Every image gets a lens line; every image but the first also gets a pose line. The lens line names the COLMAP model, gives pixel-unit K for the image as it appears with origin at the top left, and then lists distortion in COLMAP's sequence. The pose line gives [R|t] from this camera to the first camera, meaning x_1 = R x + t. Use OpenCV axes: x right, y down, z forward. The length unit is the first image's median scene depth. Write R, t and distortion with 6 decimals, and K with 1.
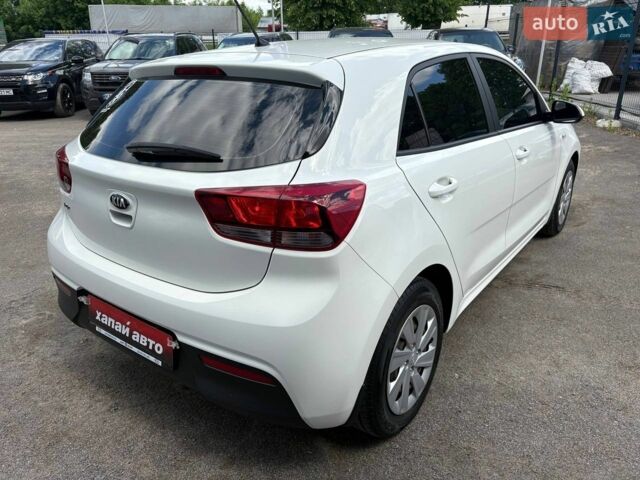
lens RADIAL K [[488.2, 0, 320.0], [0, 488.2, 240.0], [0, 0, 1]] dist [-0.004519, -0.003220]
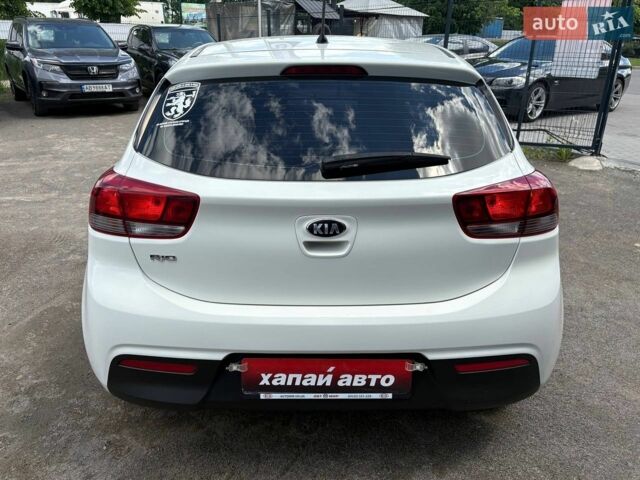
lens RADIAL K [[475.3, 0, 320.0], [0, 475.3, 240.0], [0, 0, 1]] dist [0.046471, 0.001286]
pose [[0.803488, -0.206357, 0.558412, -0.825192], [0.201472, 0.976909, 0.071115, -0.111533], [-0.560193, 0.055365, 0.826510, 0.313329]]
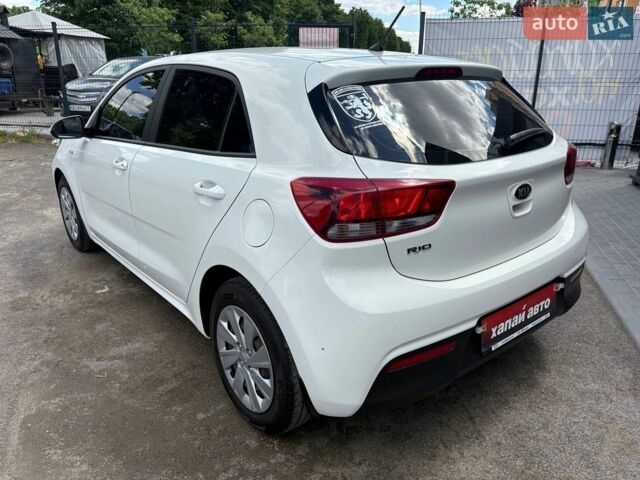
lens RADIAL K [[488.2, 0, 320.0], [0, 488.2, 240.0], [0, 0, 1]] dist [-0.004519, -0.003220]
pose [[0.260934, -0.305814, 0.915637, -1.424831], [0.352133, 0.913295, 0.204682, -0.330751], [-0.898841, 0.269018, 0.345997, 0.993775]]
